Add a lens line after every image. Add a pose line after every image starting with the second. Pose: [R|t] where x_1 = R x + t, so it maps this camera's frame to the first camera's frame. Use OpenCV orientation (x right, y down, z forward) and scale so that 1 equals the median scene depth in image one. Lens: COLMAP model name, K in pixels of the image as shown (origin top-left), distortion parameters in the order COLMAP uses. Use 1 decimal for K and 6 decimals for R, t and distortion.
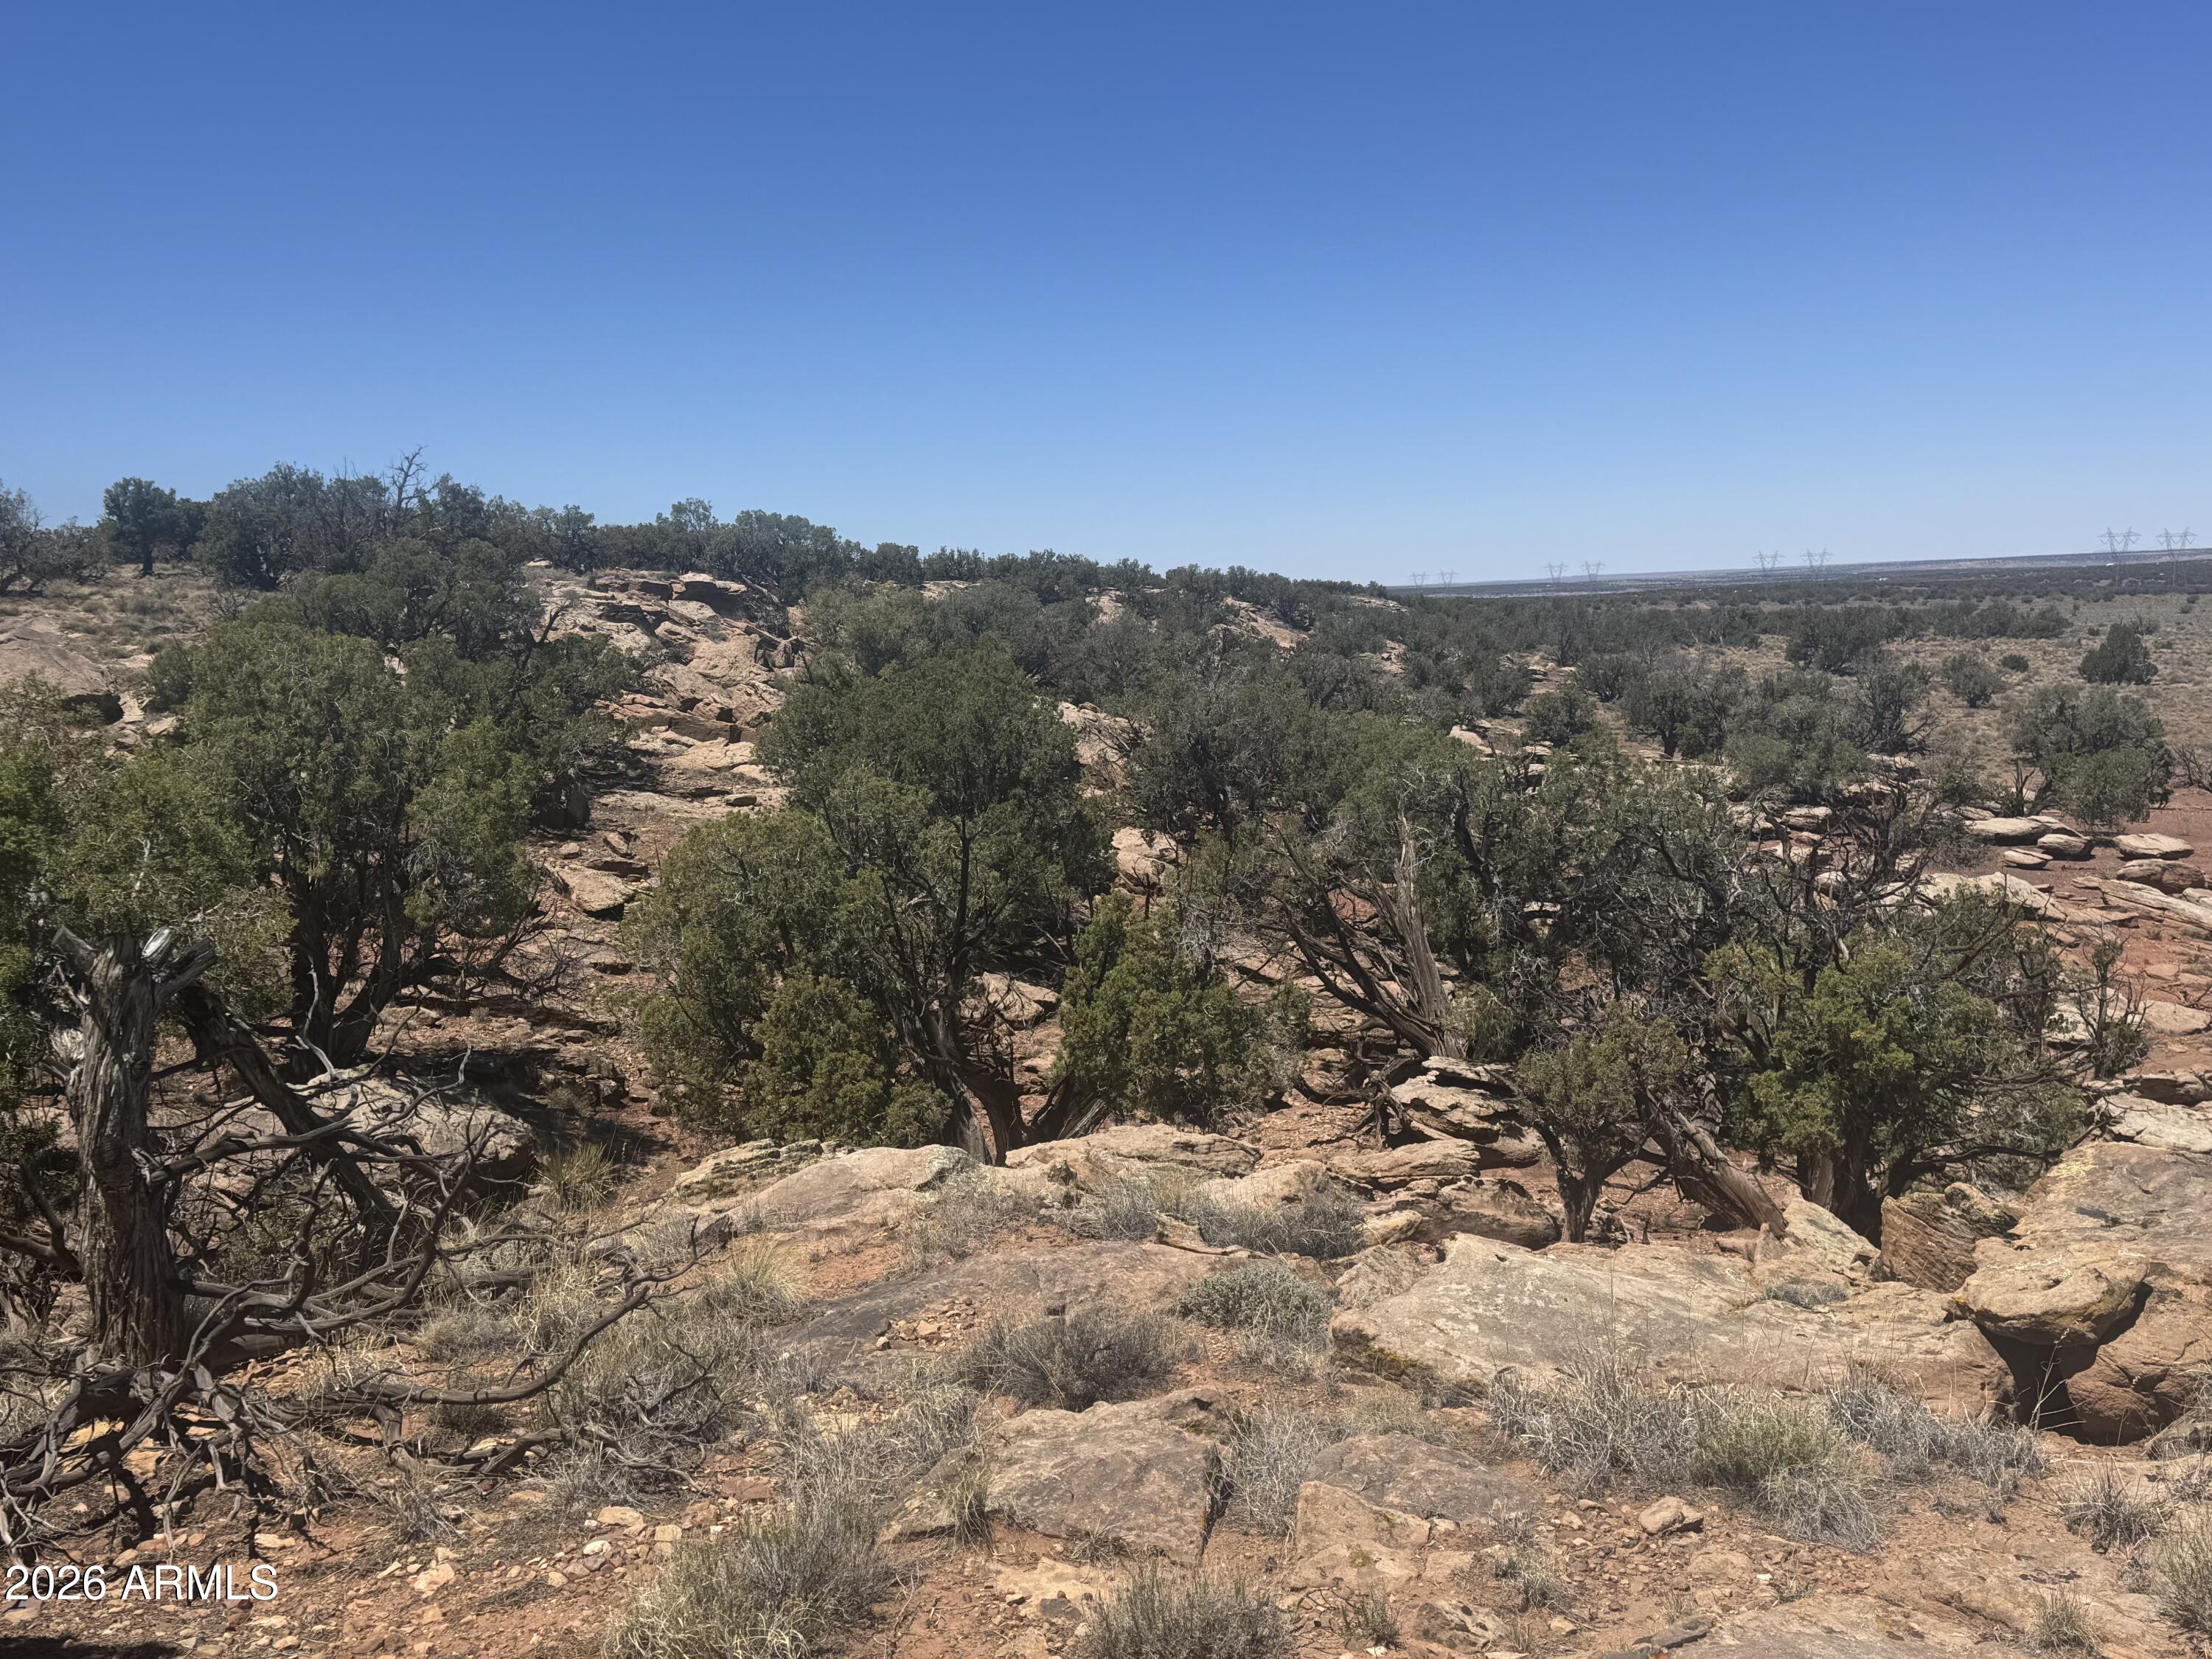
lens RADIAL K [[2235.4, 0, 1111.1], [0, 2235.4, 823.6], [0, 0, 1]] dist [0.073572, 0.000000]
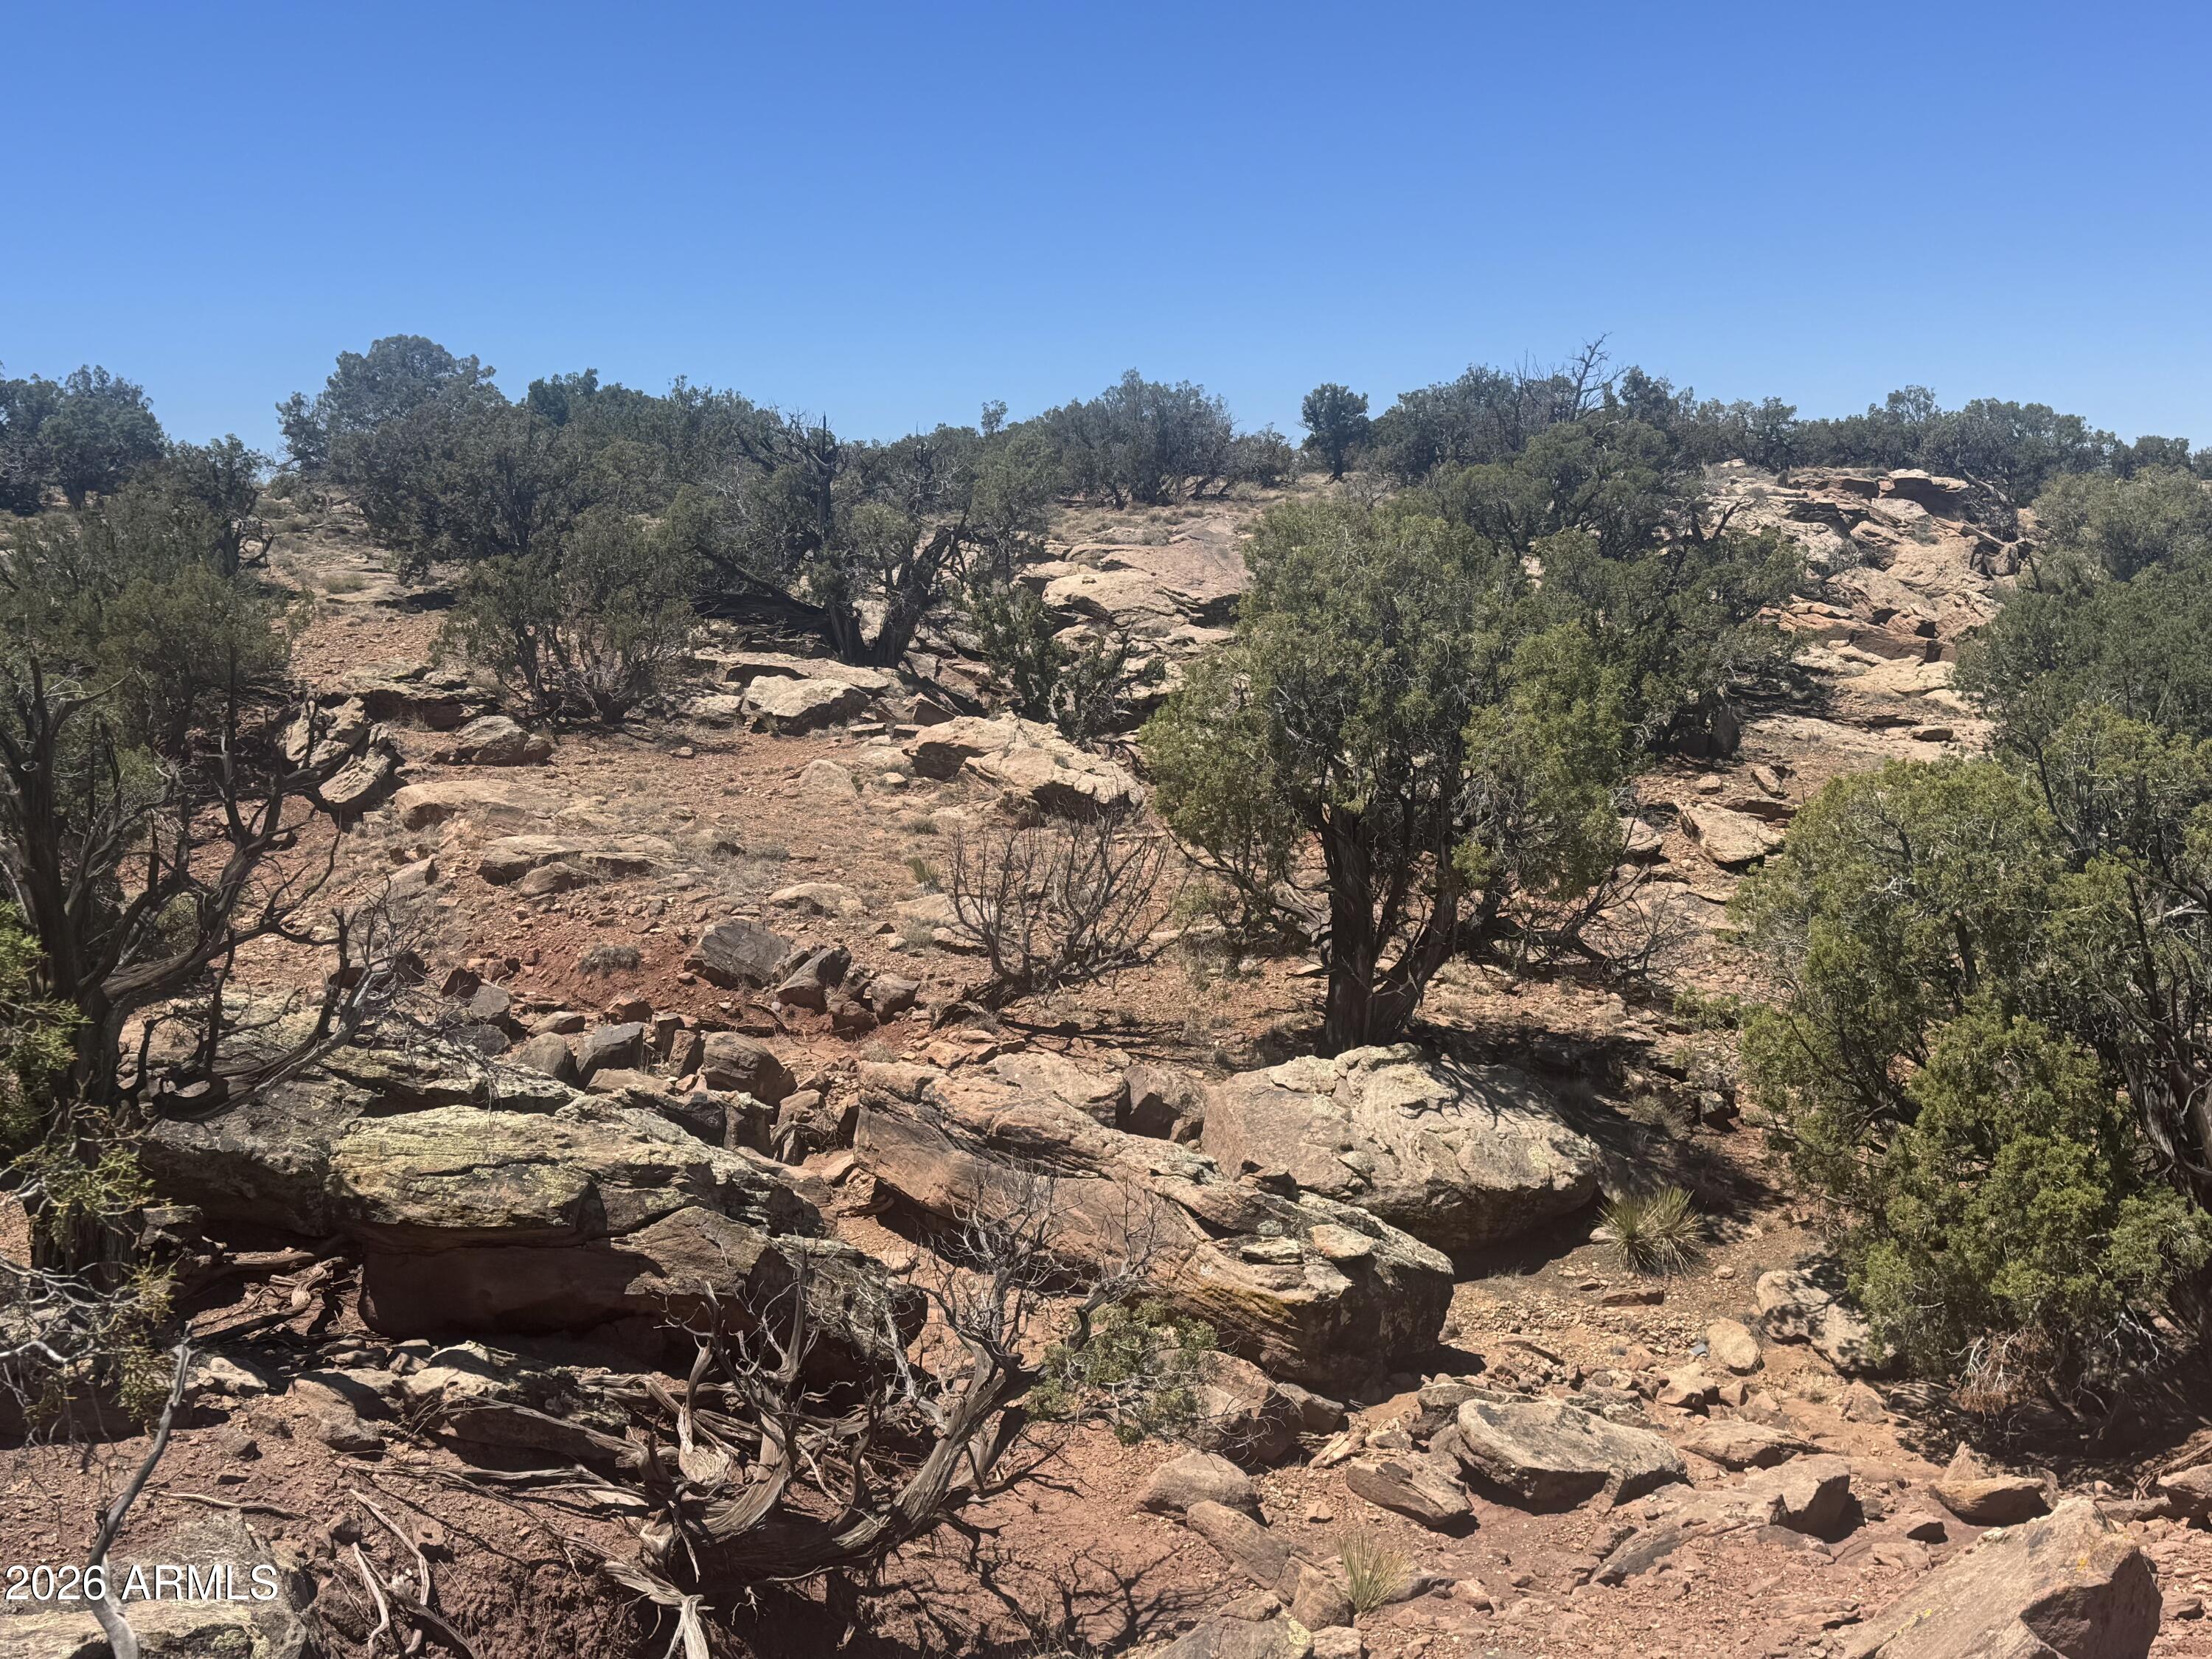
lens RADIAL K [[2235.4, 0, 1075.1], [0, 2235.4, 811.0], [0, 0, 1]] dist [0.073572, 0.000000]
pose [[0.860240, 0.066777, -0.505498, -0.020191], [-0.049936, 0.997655, 0.046812, -0.006230], [0.507438, -0.015027, 0.861557, 0.167198]]
